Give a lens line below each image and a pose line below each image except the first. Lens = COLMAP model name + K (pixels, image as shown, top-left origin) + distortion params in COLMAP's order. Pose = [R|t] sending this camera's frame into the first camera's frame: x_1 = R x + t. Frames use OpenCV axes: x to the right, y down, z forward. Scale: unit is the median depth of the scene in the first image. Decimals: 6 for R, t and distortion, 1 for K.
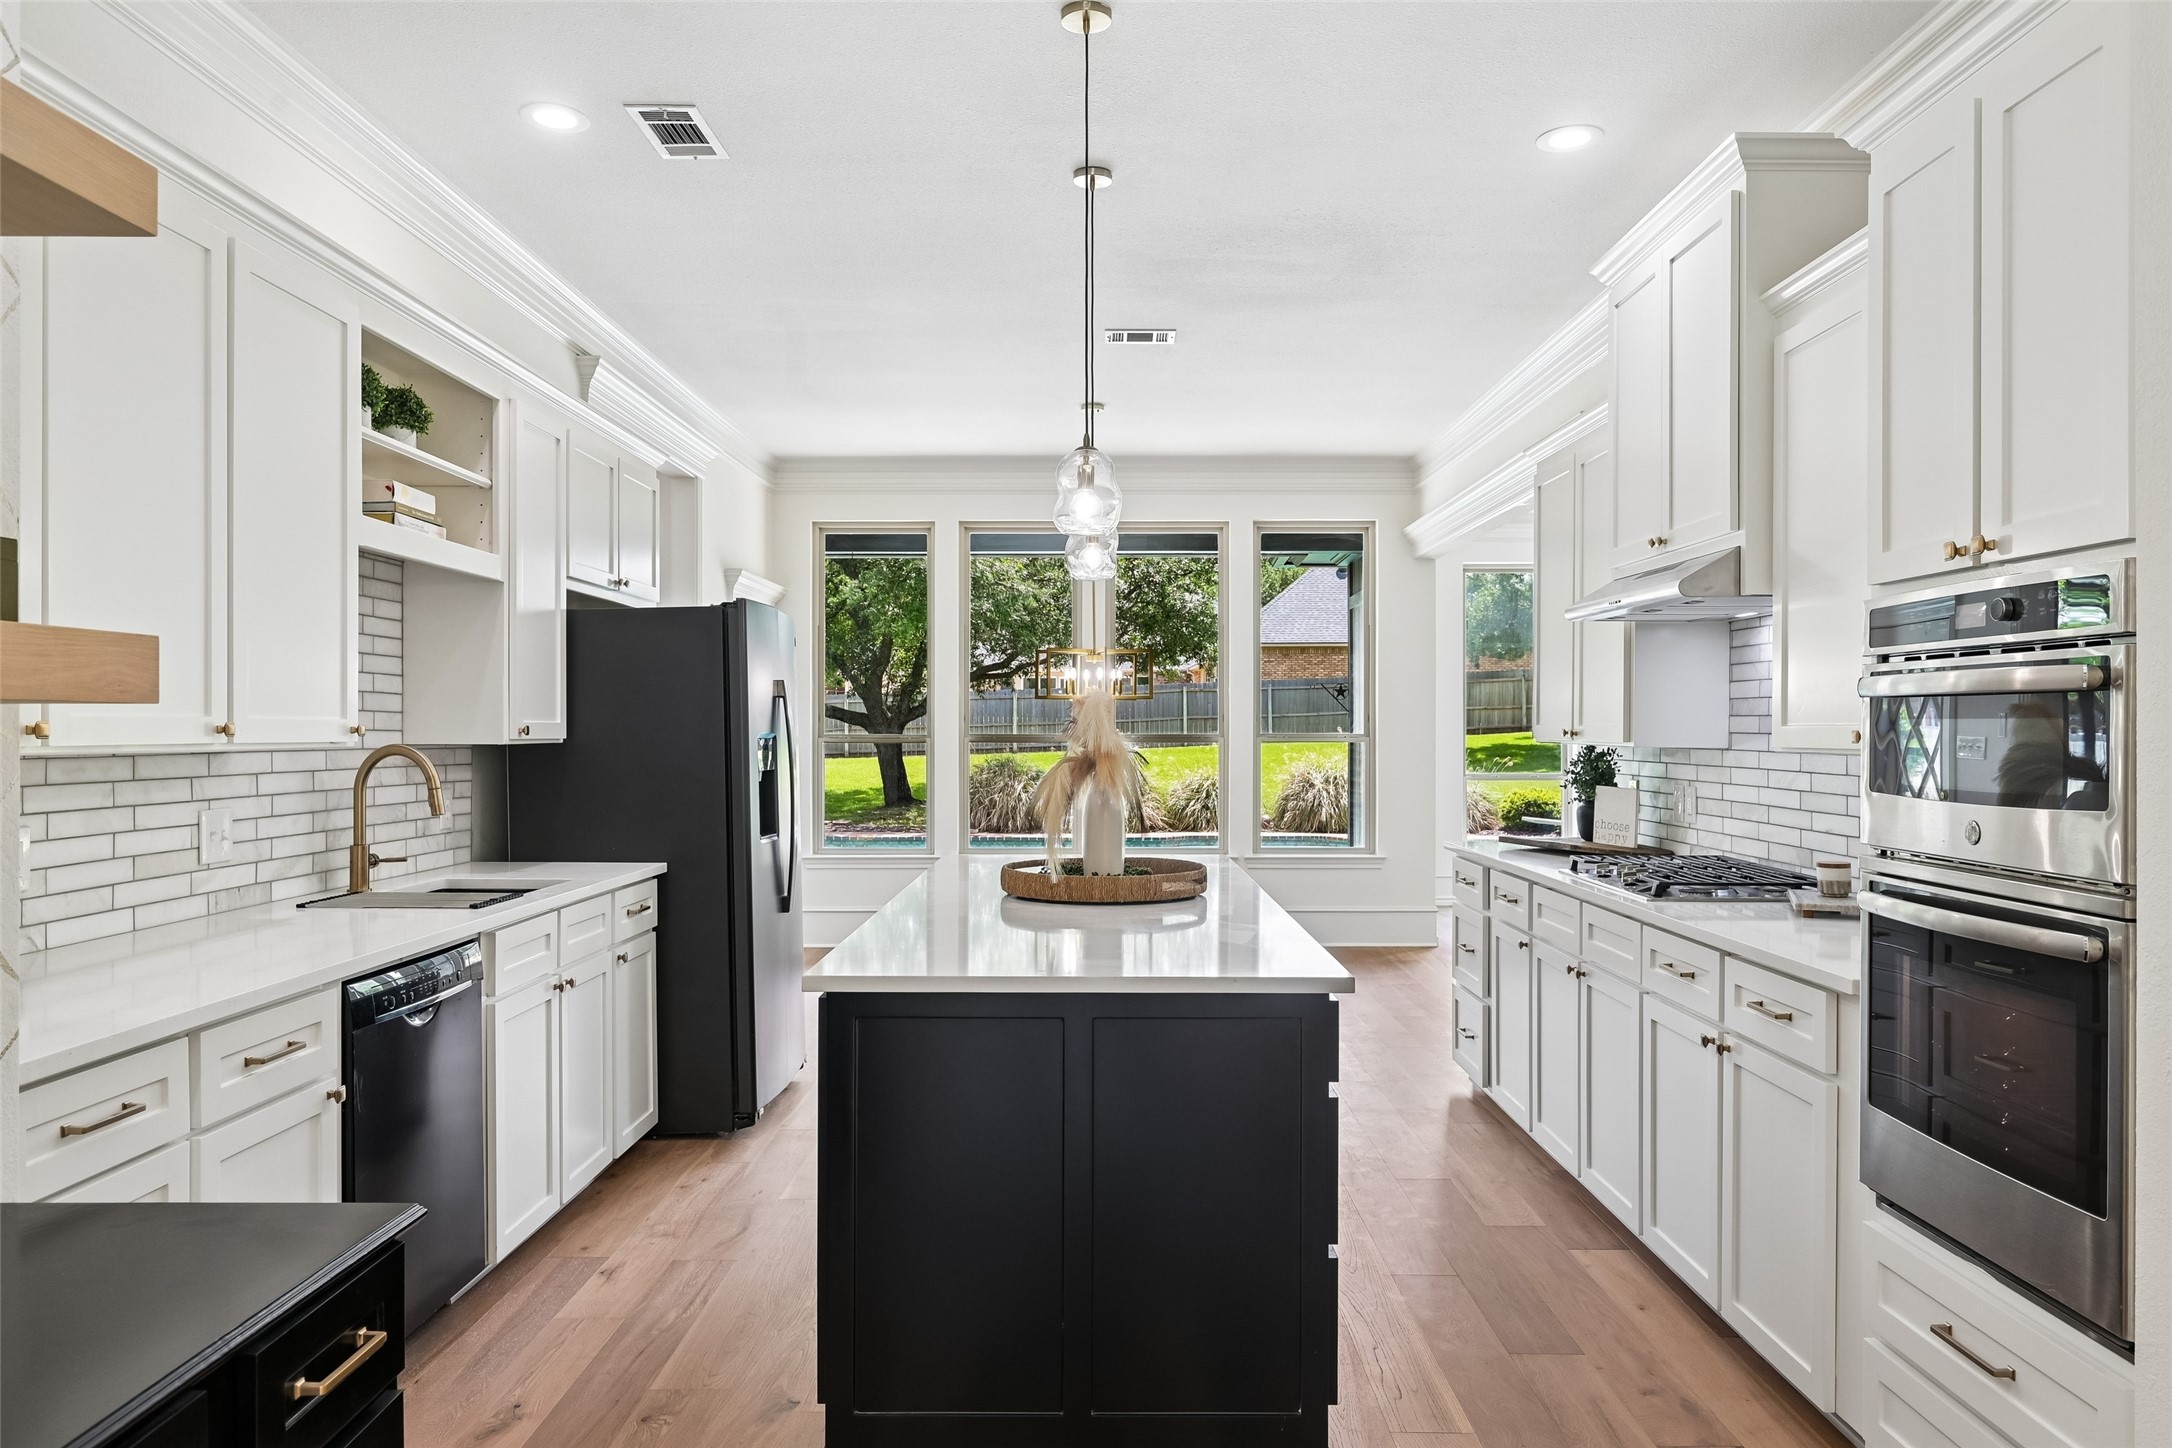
lens RADIAL K [[1432.9, 0, 1084.5], [0, 1432.9, 724.8], [0, 0, 1]] dist [-0.004942, -0.001257]
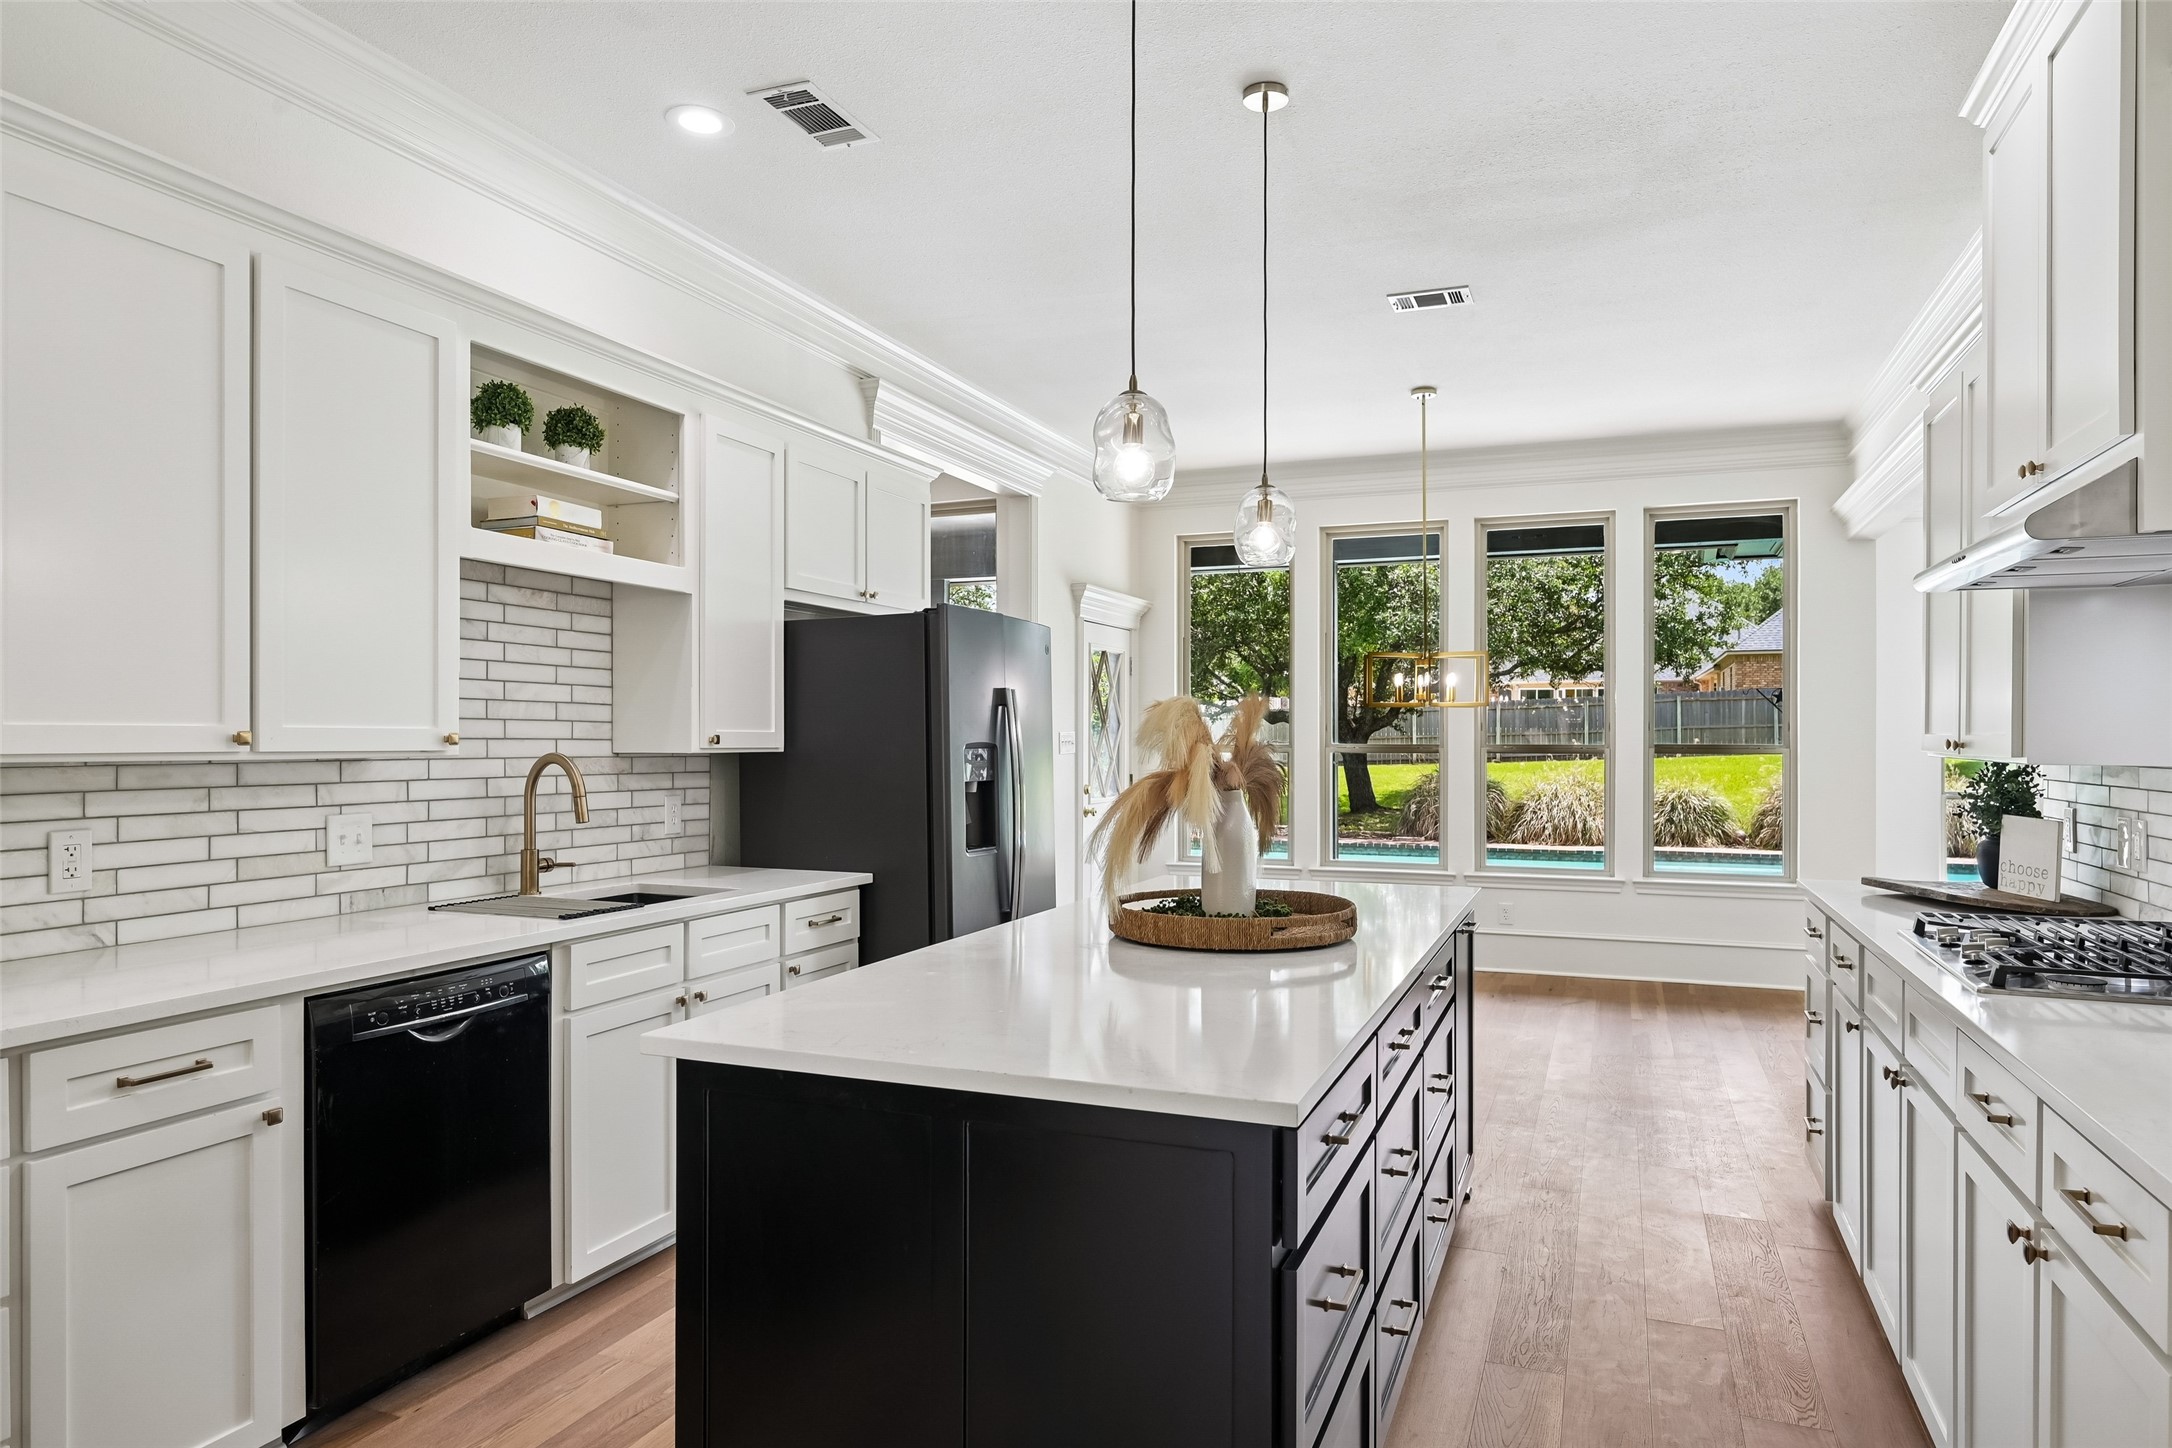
lens RADIAL K [[1311.0, 0, 1089.3], [0, 1311.0, 736.0], [0, 0, 1]] dist [-0.000309, -0.001064]
pose [[0.932965, 0.000176, -0.359967, 0.194982], [0.000076, 1.000000, 0.000686, 0.000846], [0.359967, -0.000667, 0.932965, 0.233831]]
